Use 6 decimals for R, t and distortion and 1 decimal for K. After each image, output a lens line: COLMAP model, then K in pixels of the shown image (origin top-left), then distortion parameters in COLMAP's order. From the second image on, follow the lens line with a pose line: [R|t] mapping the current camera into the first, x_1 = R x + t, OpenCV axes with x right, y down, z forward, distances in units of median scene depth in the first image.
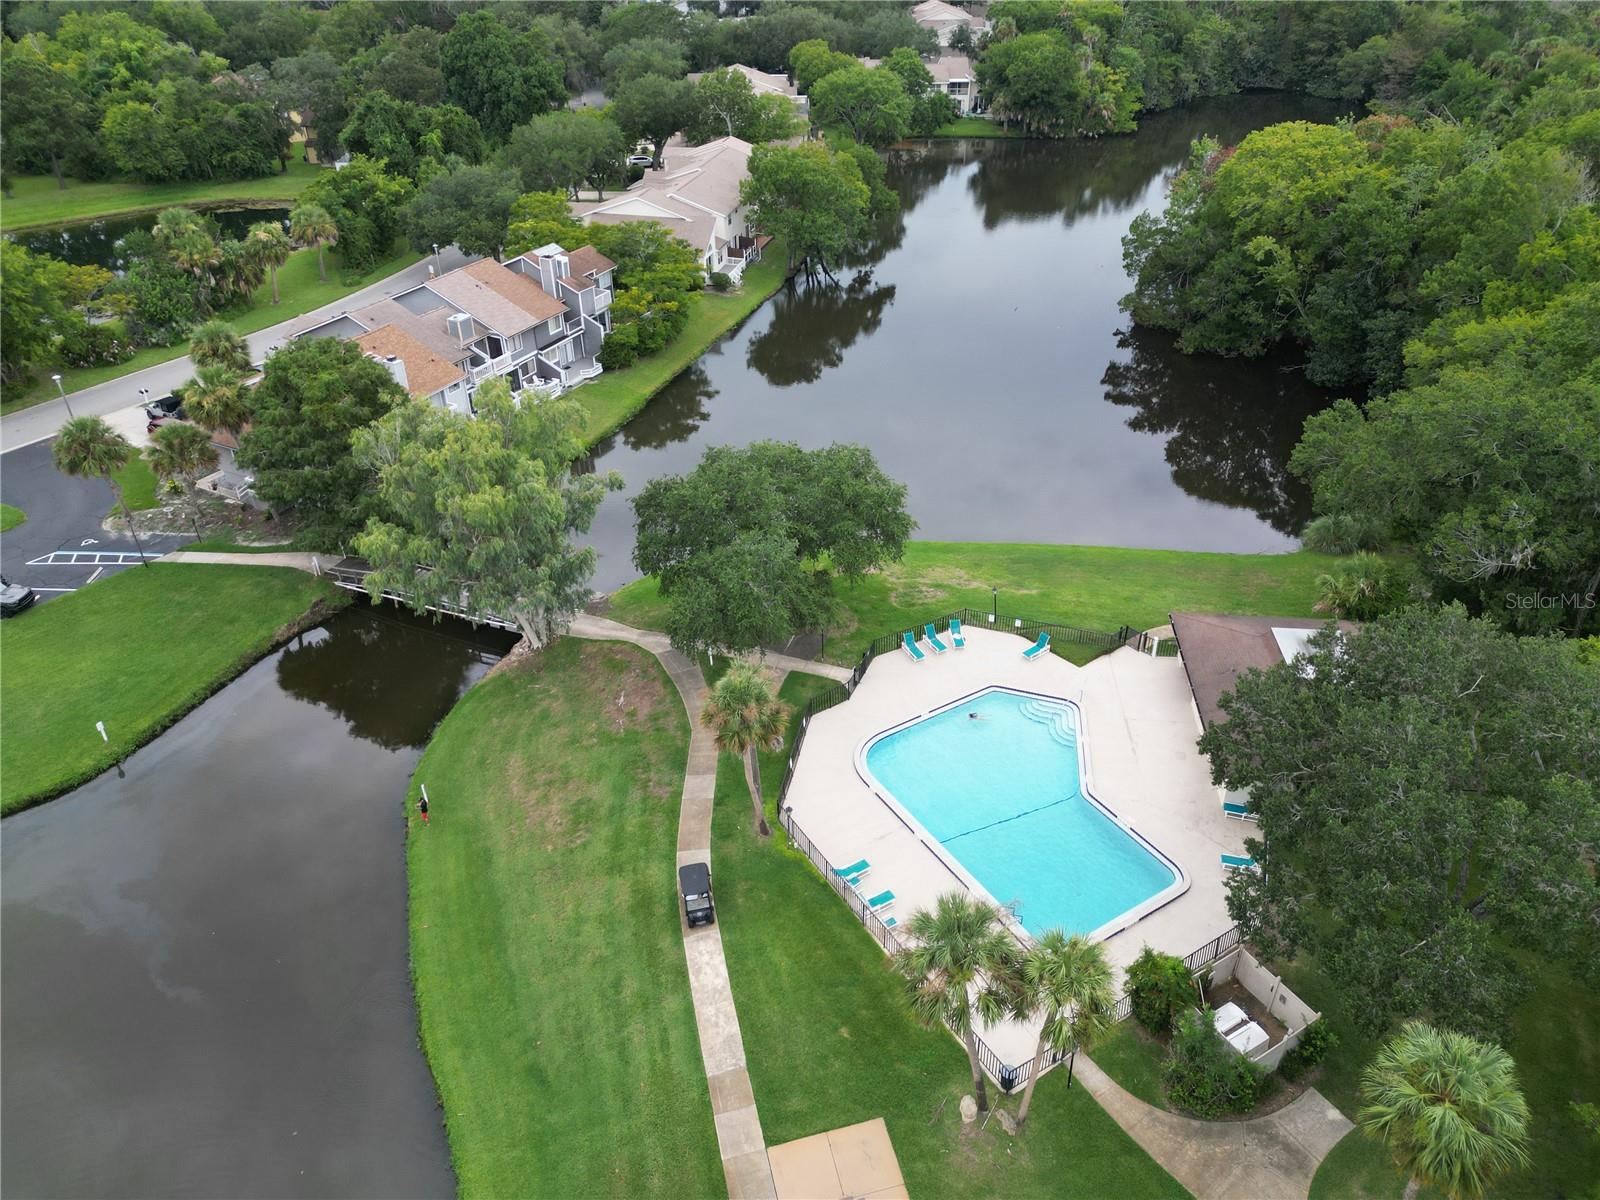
lens RADIAL K [[1113.0, 0, 806.3], [0, 1113.0, 594.8], [0, 0, 1]] dist [0.069972, -0.062516]
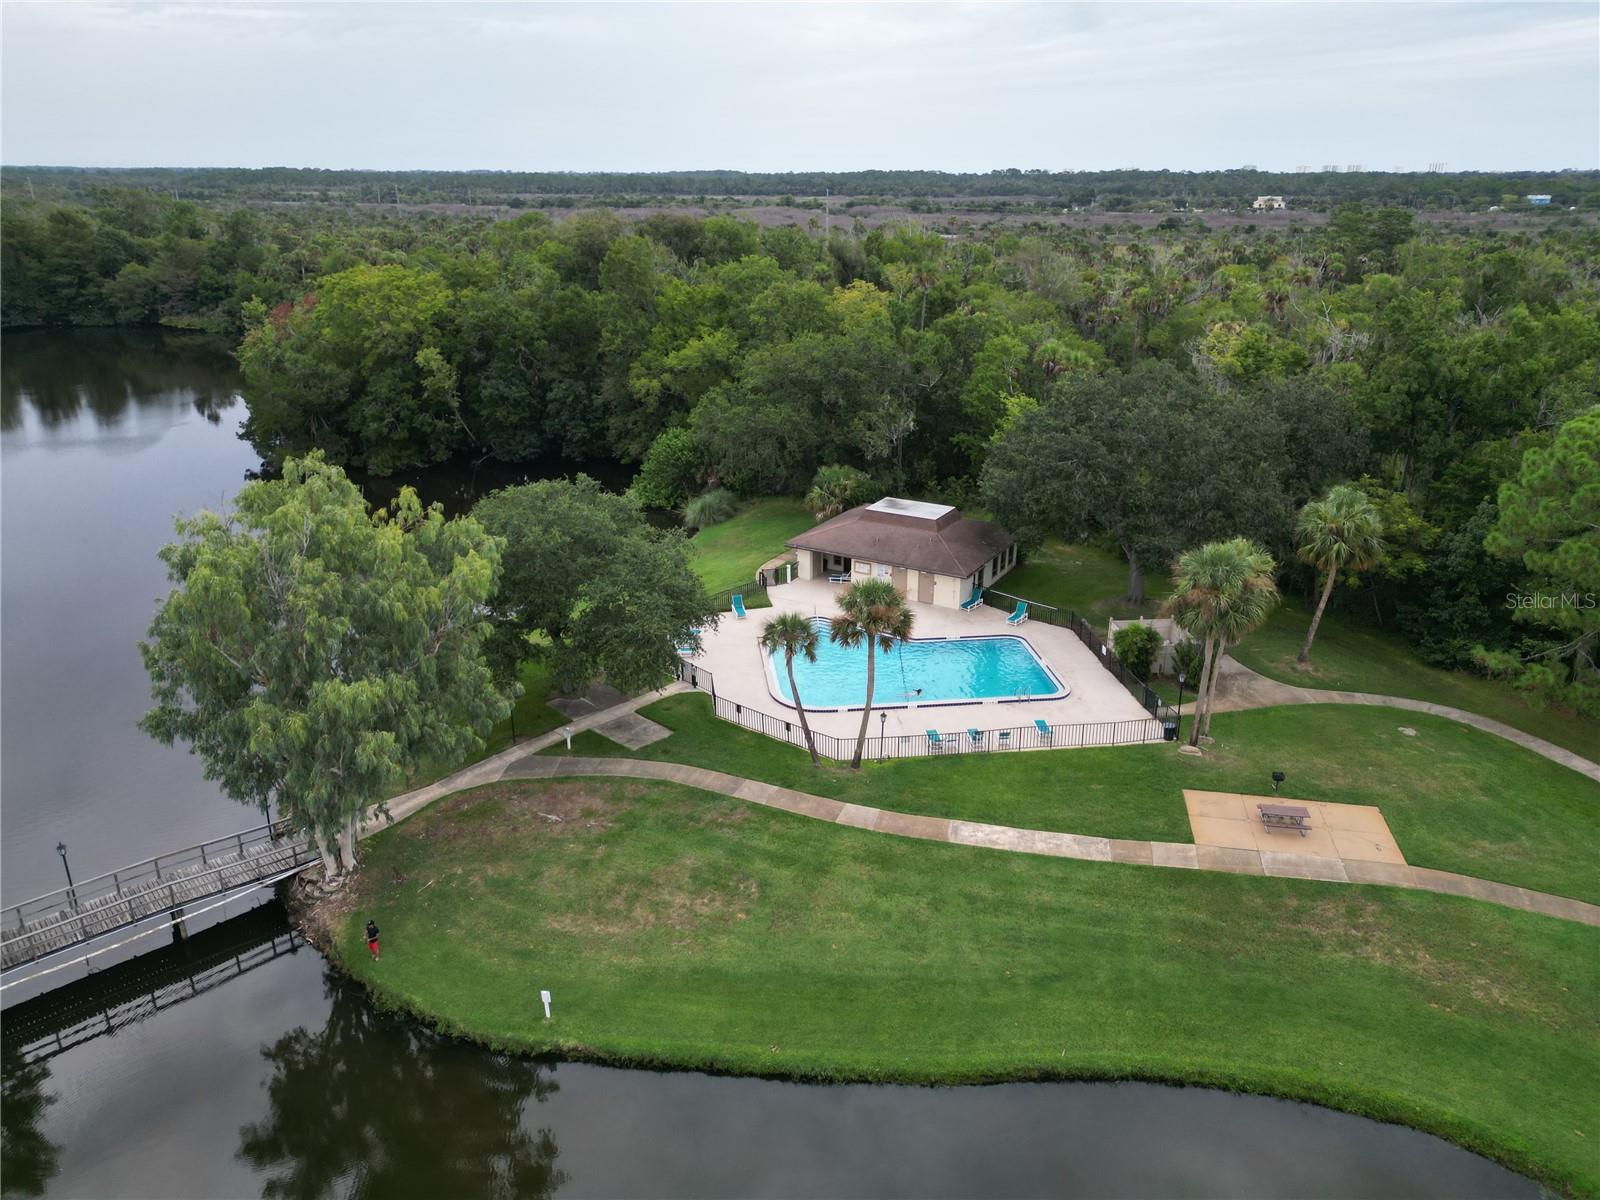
lens RADIAL K [[1113.0, 0, 809.1], [0, 1113.0, 596.1], [0, 0, 1]] dist [0.069972, -0.062516]
pose [[0.418691, -0.312590, 0.852634, -0.444106], [0.493150, 0.866656, 0.075567, -0.007776], [-0.762562, 0.388837, 0.517015, 0.237927]]
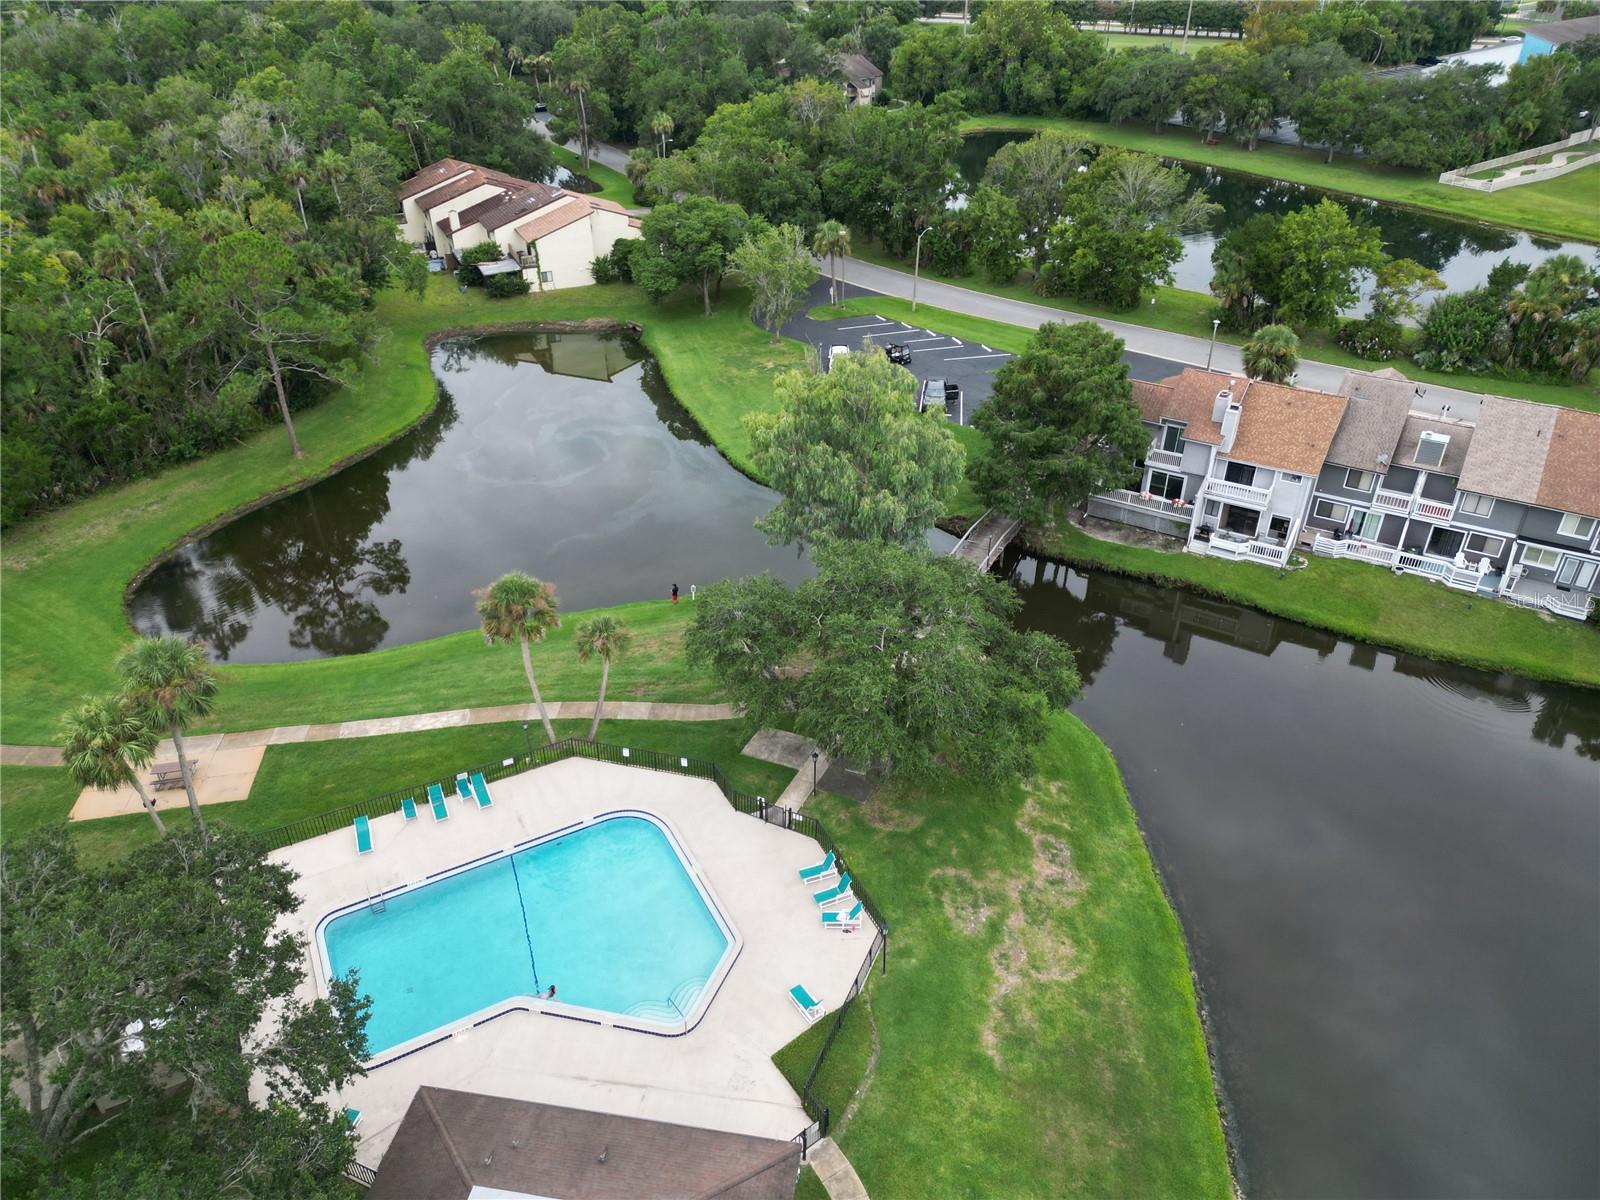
lens RADIAL K [[1113.0, 0, 799.8], [0, 1113.0, 602.9], [0, 0, 1]] dist [0.069972, -0.062516]
pose [[-0.066864, 0.548180, -0.833684, 0.416498], [-0.539853, 0.682809, 0.492272, -0.294589], [0.839100, 0.482982, 0.250281, 0.446369]]
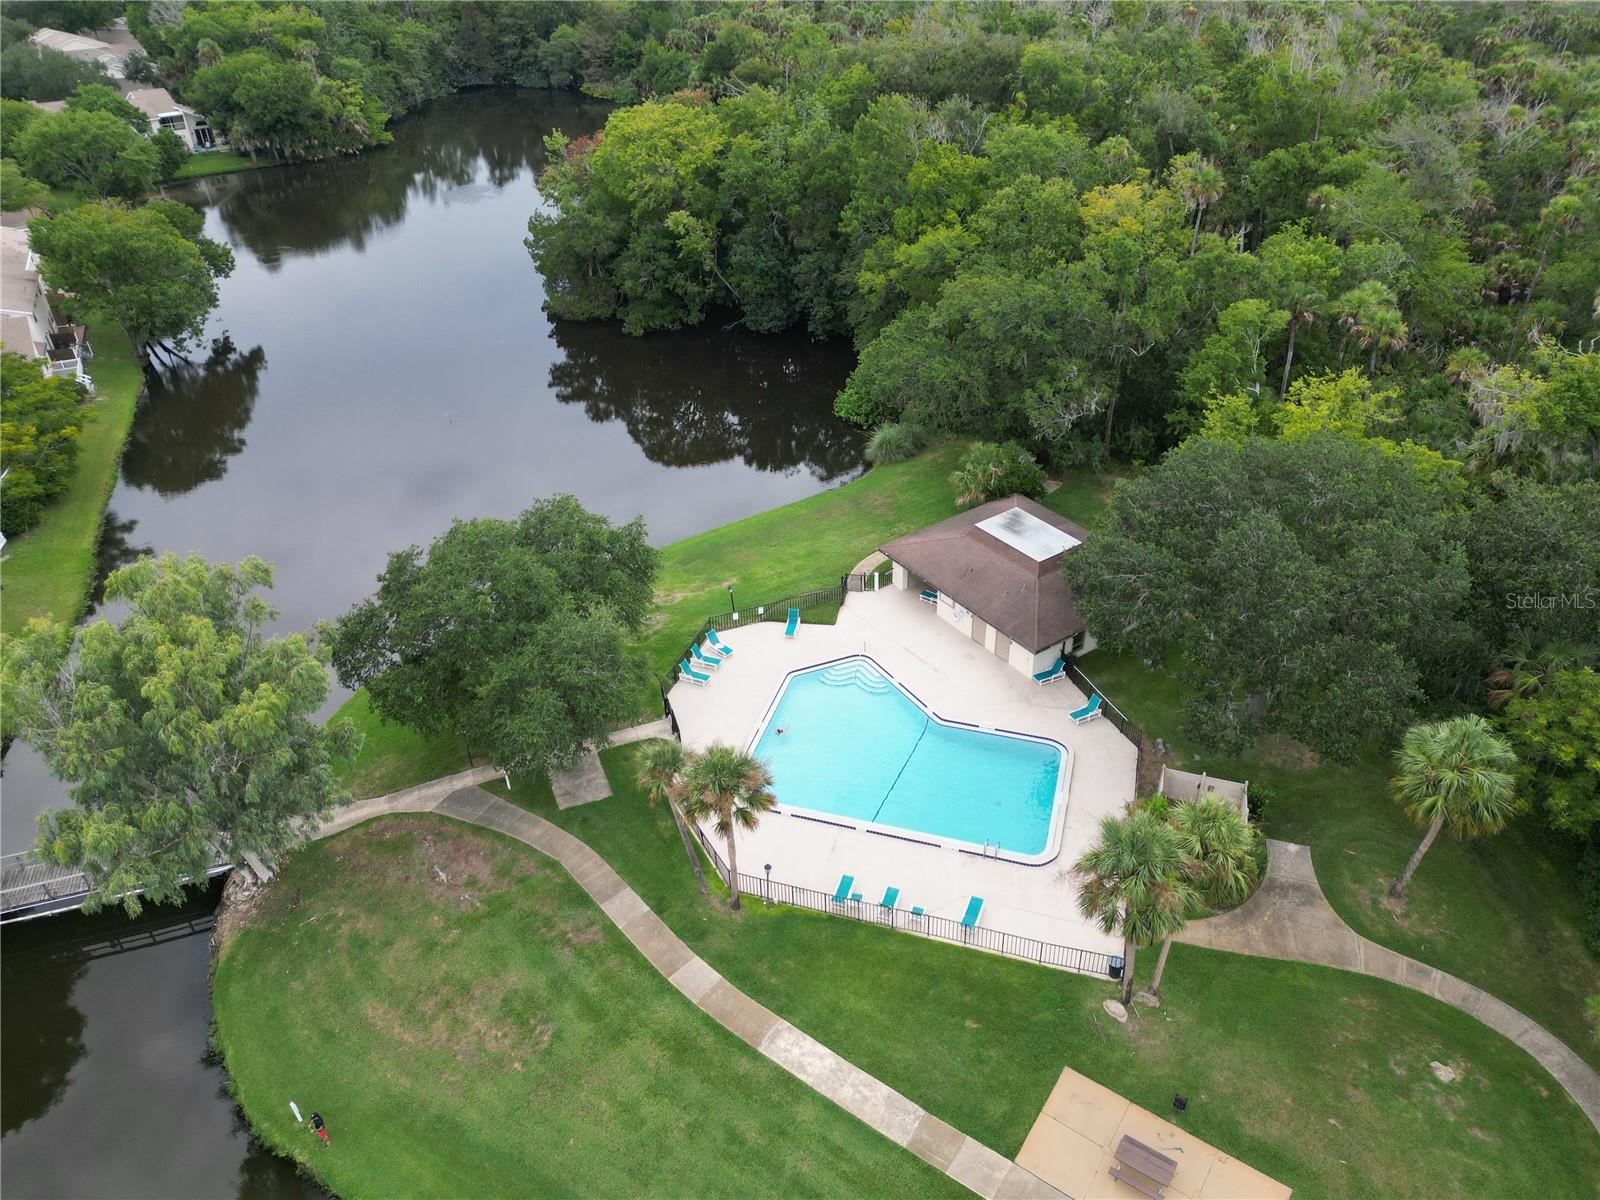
lens RADIAL K [[1113.0, 0, 809.9], [0, 1113.0, 598.0], [0, 0, 1]] dist [0.069972, -0.062516]
pose [[0.756697, -0.369690, 0.539202, -0.203973], [0.370645, 0.921998, 0.111995, -0.052808], [-0.538547, 0.115106, 0.834696, 0.088677]]
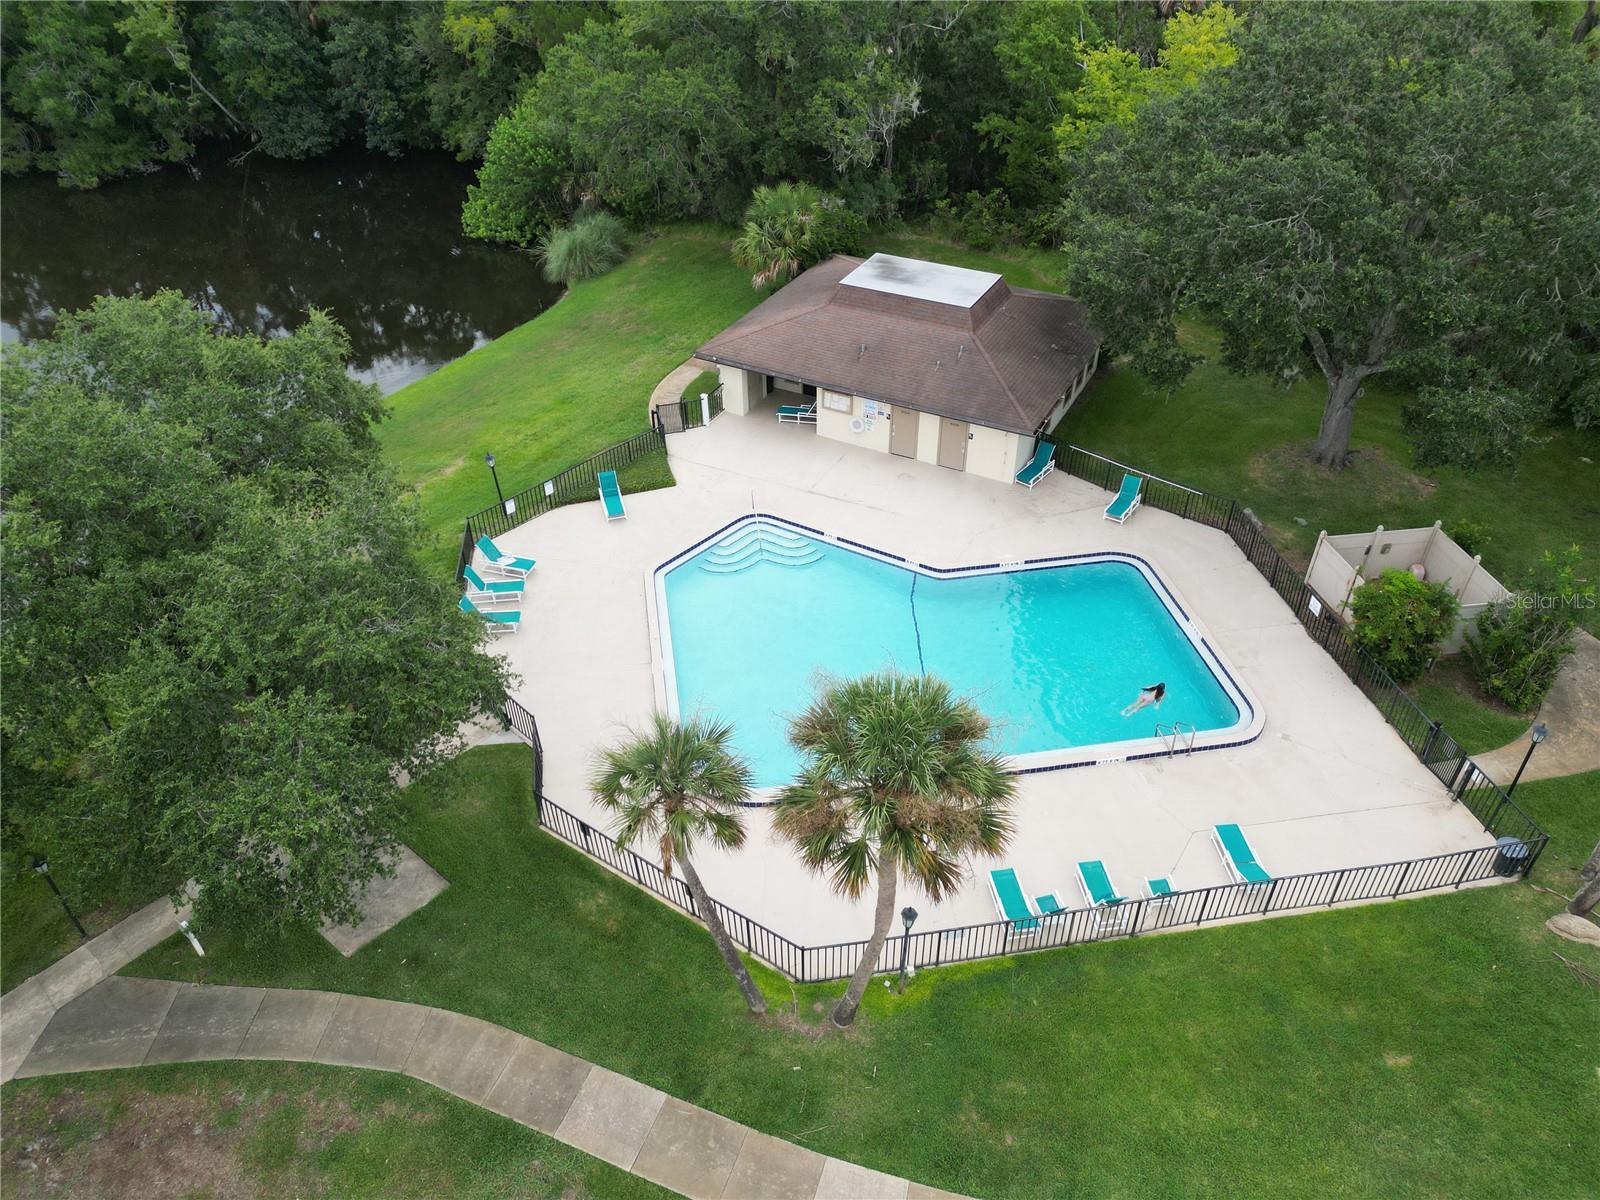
lens RADIAL K [[1113.0, 0, 811.4], [0, 1113.0, 596.2], [0, 0, 1]] dist [0.069972, -0.062516]
pose [[0.376373, -0.556339, 0.740831, -0.143175], [0.506738, 0.793036, 0.338100, -0.037458], [-0.775603, 0.248155, 0.580395, 0.371141]]
